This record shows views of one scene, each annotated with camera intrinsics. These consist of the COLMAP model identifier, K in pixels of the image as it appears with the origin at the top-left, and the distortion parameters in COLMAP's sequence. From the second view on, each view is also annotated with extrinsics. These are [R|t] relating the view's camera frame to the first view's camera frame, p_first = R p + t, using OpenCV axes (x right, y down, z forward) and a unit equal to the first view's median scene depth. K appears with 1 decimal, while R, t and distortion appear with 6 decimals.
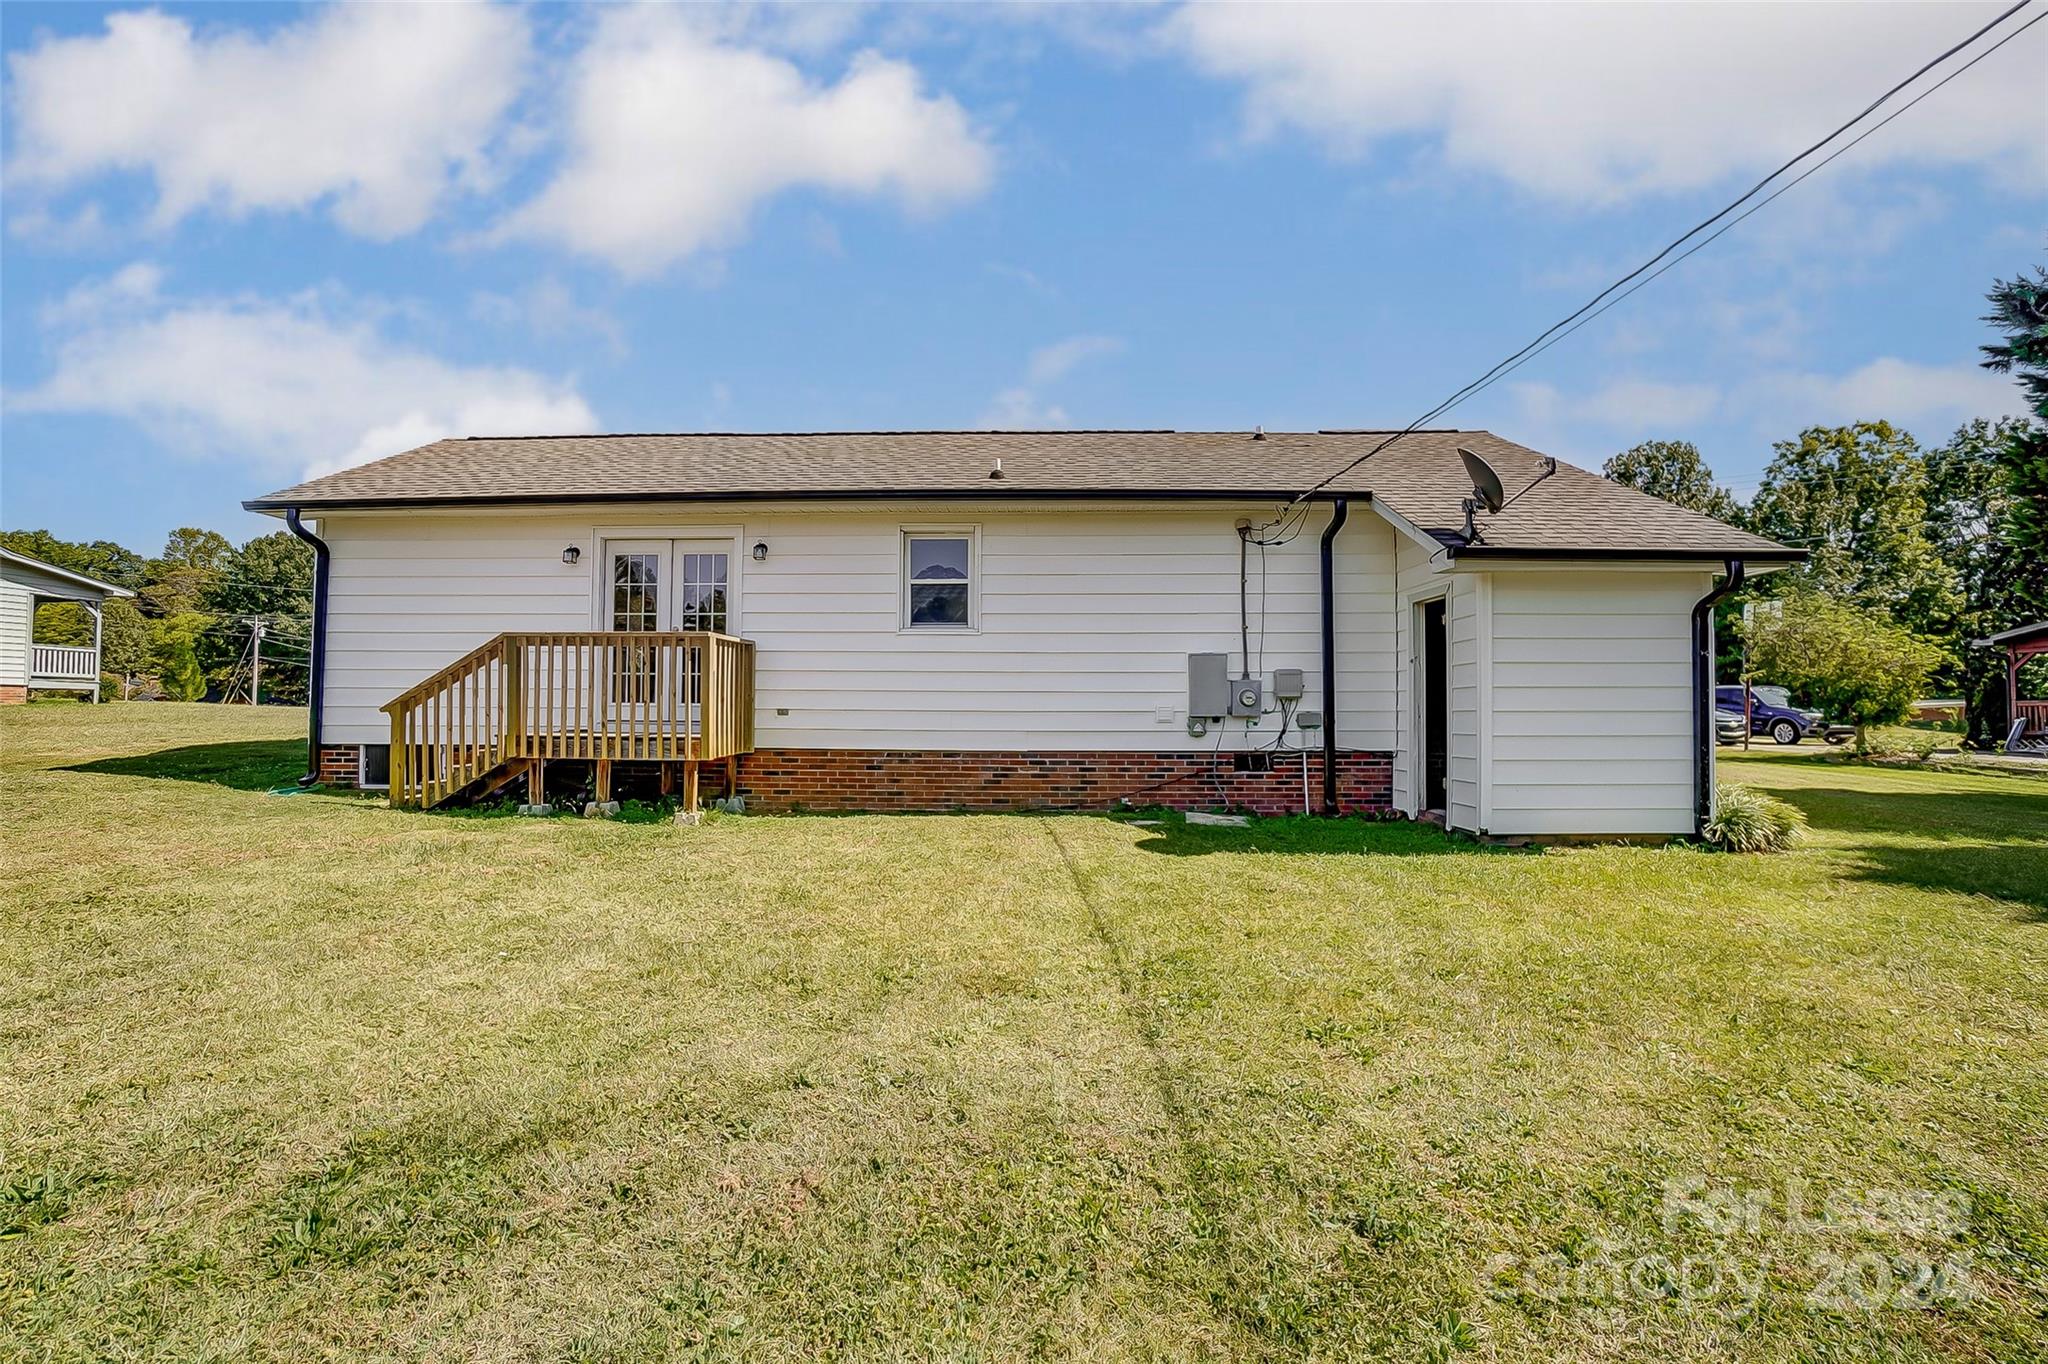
lens RADIAL K [[896.0, 0, 1025.9], [0, 896.0, 673.0], [0, 0, 1]] dist [-0.043692, 0.009430]
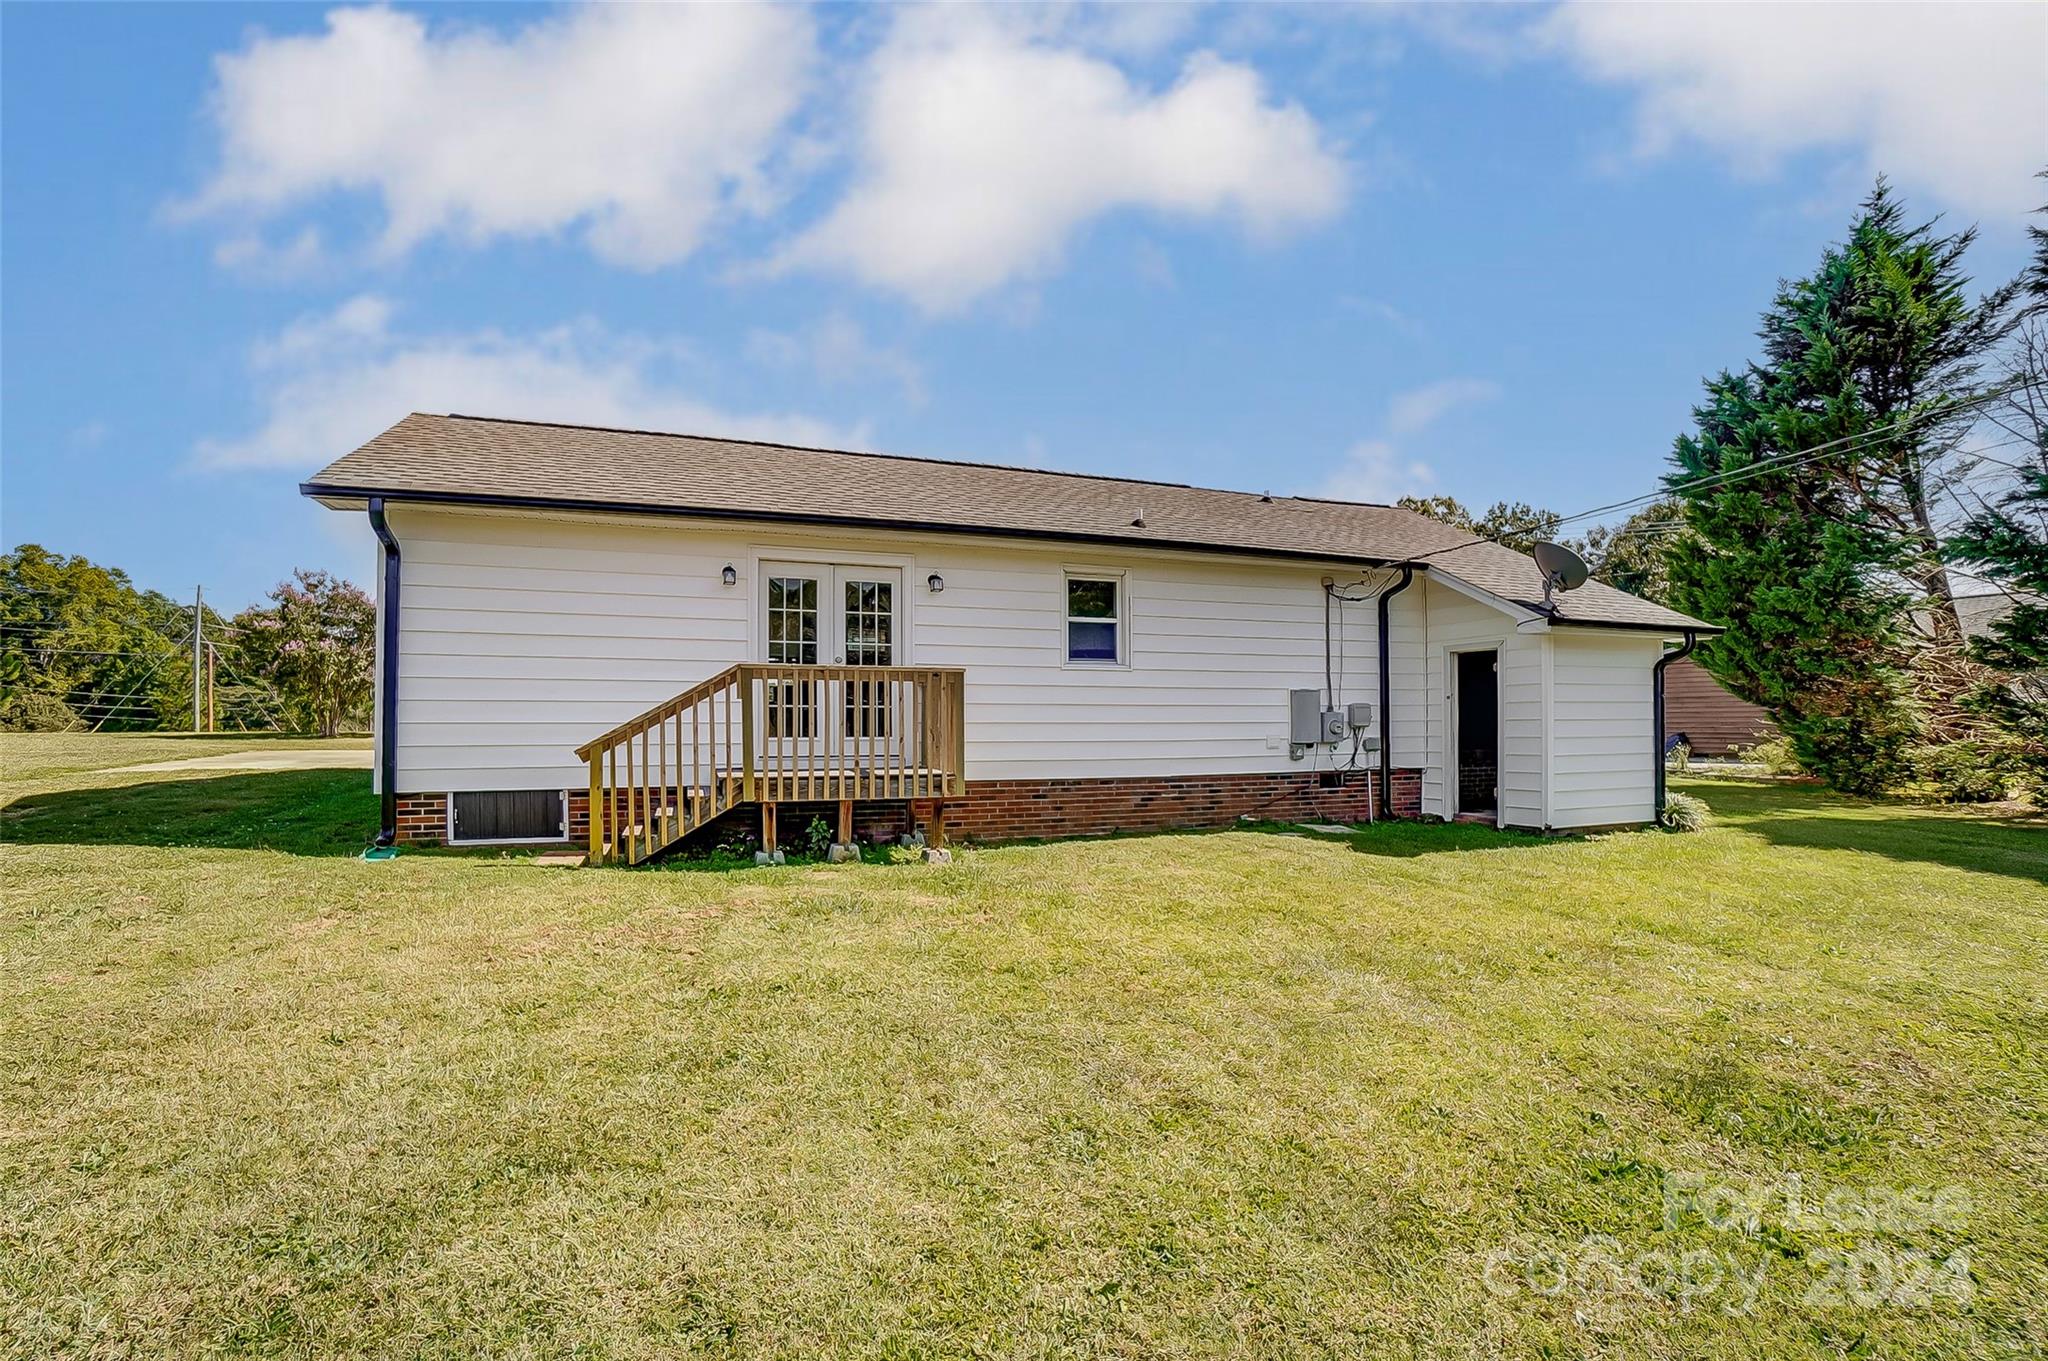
lens RADIAL K [[896.0, 0, 1036.5], [0, 896.0, 697.9], [0, 0, 1]] dist [-0.043692, 0.009430]
pose [[0.927294, 0.004183, 0.374311, -0.568368], [-0.008680, 0.999909, 0.010330, -0.020057], [-0.374234, -0.012828, 0.927246, 0.035019]]
